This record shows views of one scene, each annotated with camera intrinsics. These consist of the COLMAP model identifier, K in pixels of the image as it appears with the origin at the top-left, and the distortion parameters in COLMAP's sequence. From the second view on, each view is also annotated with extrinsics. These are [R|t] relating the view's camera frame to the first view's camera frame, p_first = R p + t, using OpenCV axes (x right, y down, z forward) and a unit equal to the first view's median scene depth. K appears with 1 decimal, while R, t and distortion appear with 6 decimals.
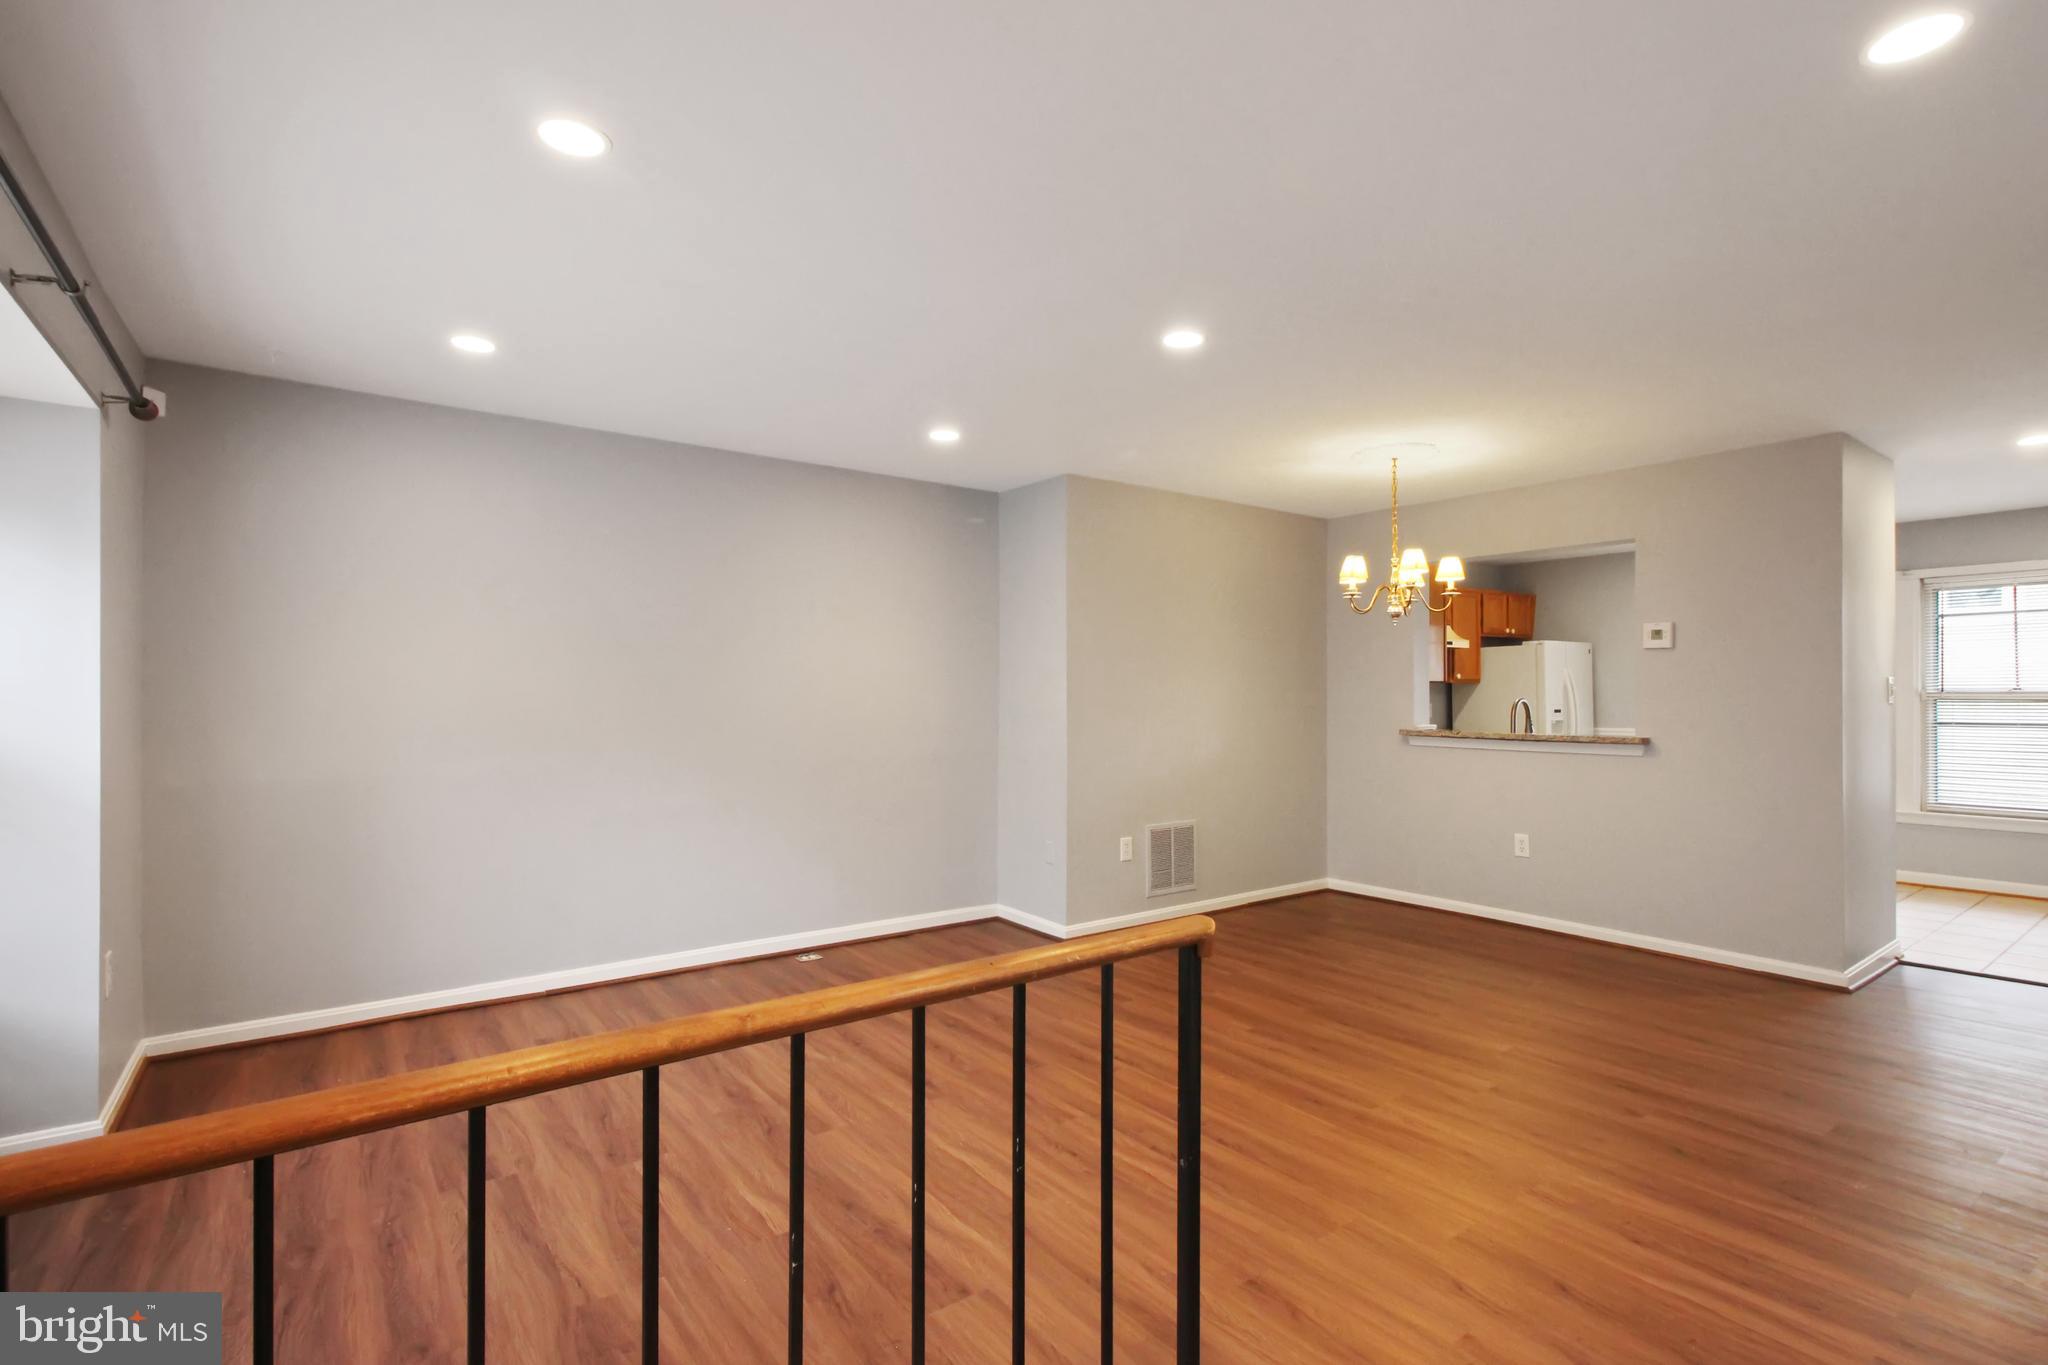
lens RADIAL K [[957.9, 0, 1017.2], [0, 957.9, 687.6], [0, 0, 1]] dist [0.002593, 0.002232]
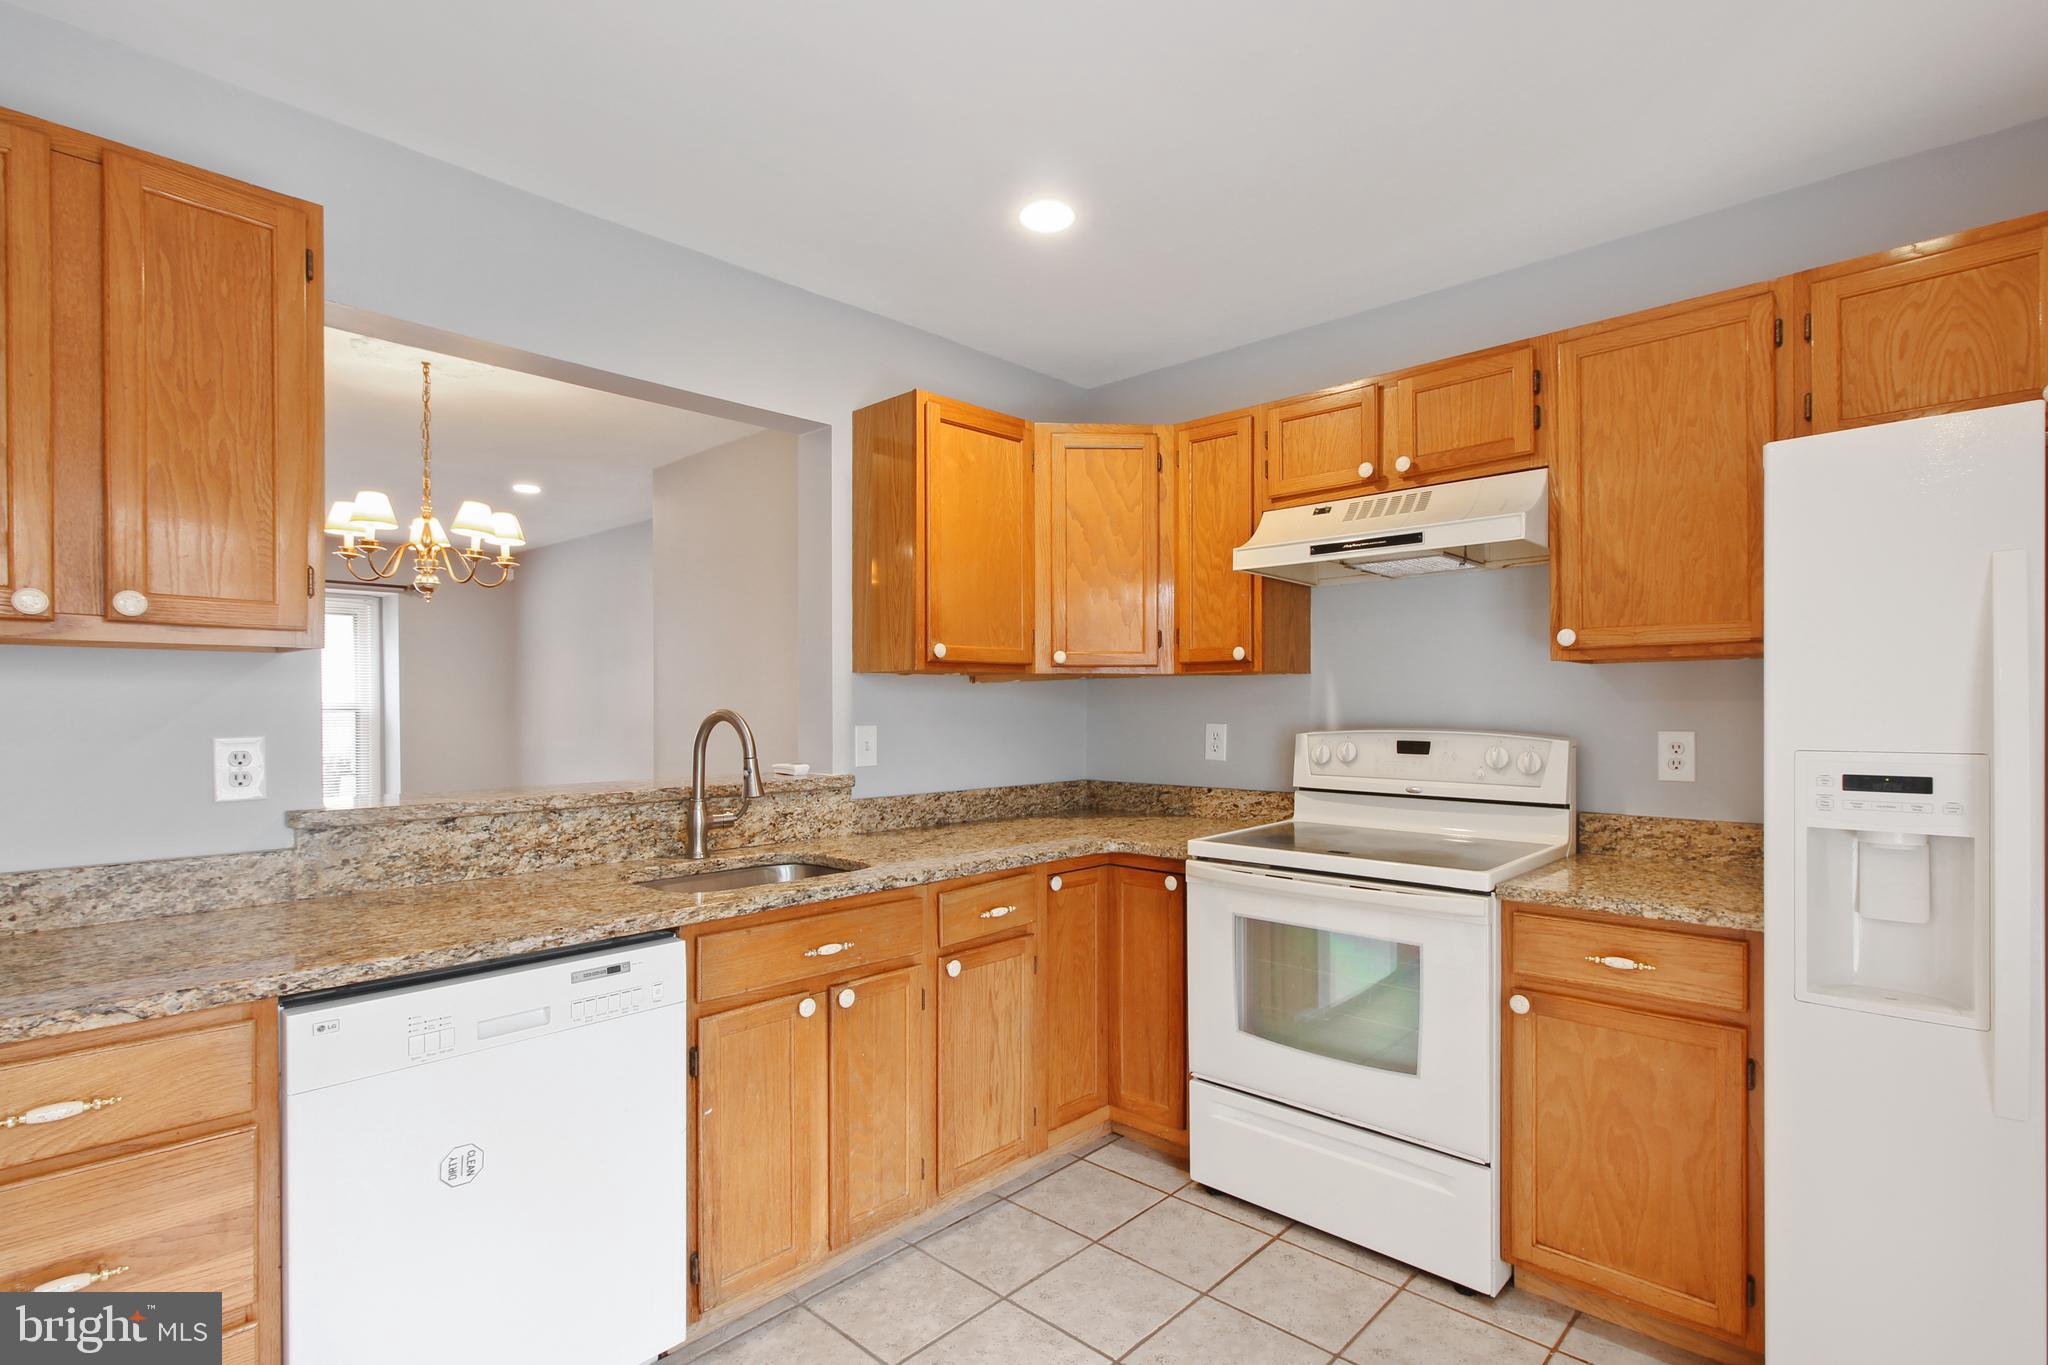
lens RADIAL K [[1002.7, 0, 1042.5], [0, 1002.7, 709.4], [0, 0, 1]] dist [0.001842, 0.000513]
pose [[0.187875, 0.005837, -0.982176, 1.090085], [0.008710, 0.999933, 0.007609, 0.009064], [0.982154, -0.009984, 0.187812, 1.184305]]
